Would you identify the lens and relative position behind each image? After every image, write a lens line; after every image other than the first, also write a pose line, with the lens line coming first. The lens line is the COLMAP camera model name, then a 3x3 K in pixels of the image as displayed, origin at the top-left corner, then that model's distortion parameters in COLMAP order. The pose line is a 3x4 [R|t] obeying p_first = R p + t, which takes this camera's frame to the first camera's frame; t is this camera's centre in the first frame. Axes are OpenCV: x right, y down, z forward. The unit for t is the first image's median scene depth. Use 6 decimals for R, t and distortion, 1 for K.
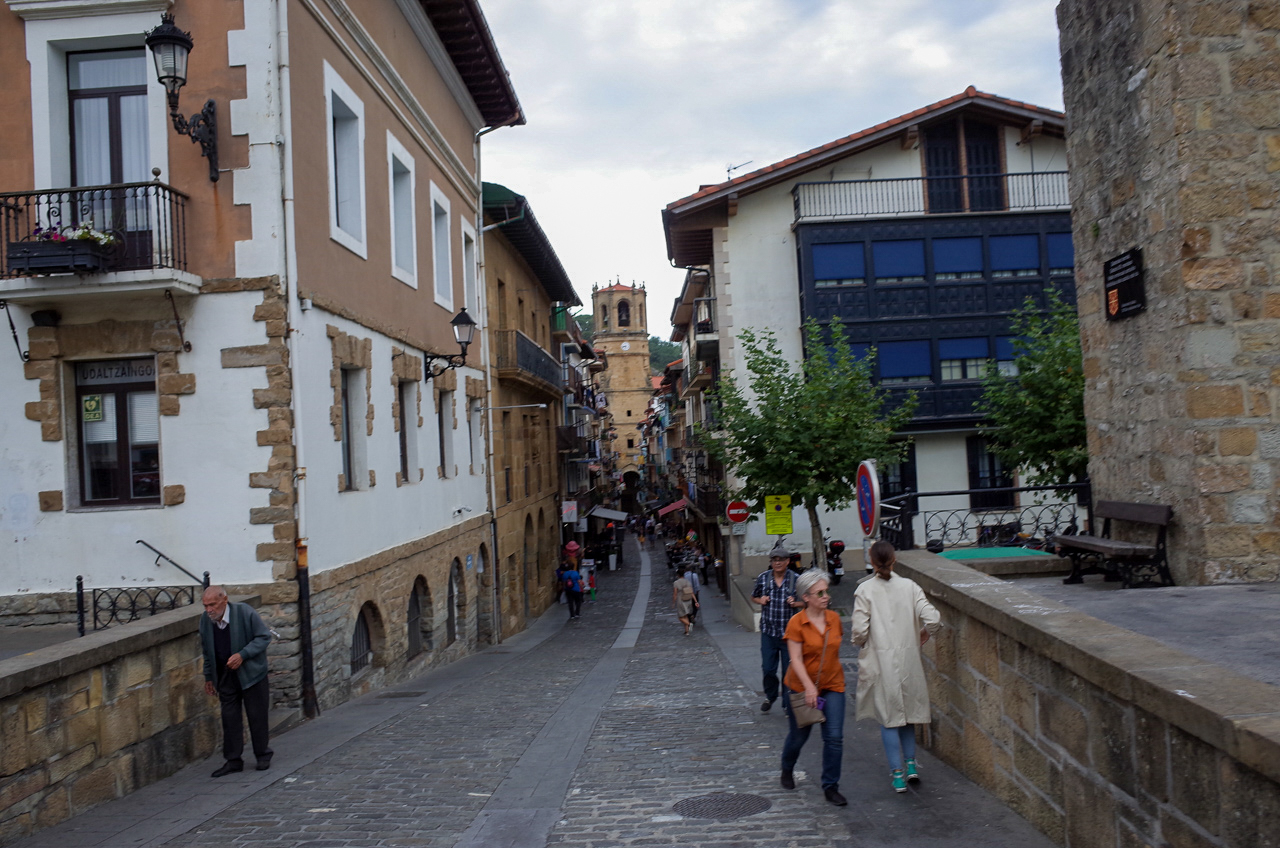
lens RADIAL K [[1029.1, 0, 642.1], [0, 1029.1, 423.5], [0, 0, 1]] dist [-0.042627, 0.030990]
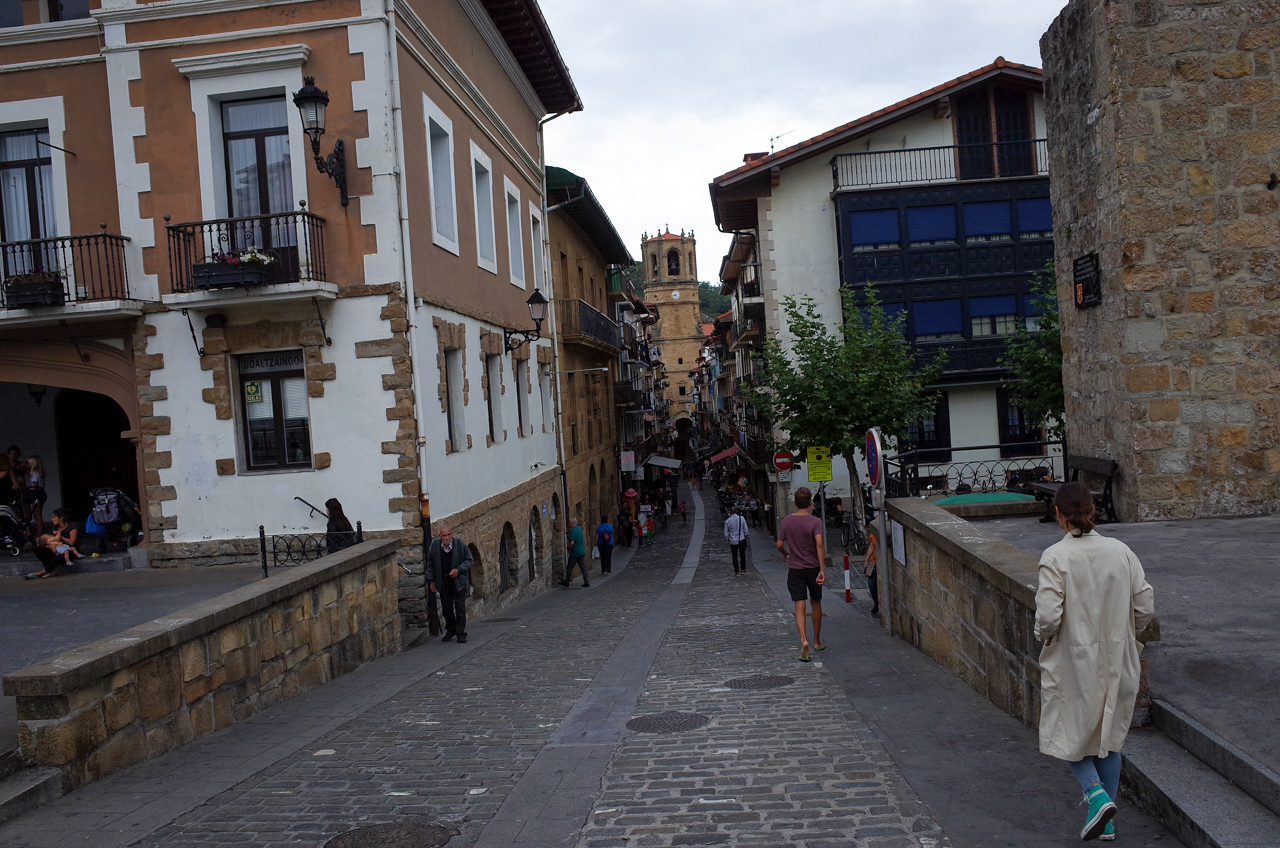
lens RADIAL K [[1029.1, 0, 637.3], [0, 1029.1, 427.5], [0, 0, 1]] dist [-0.042627, 0.030990]
pose [[0.998336, -0.016788, -0.055161, -0.003153], [0.019900, 0.998212, 0.056361, -0.033412], [0.054116, -0.057365, 0.996886, -0.228294]]
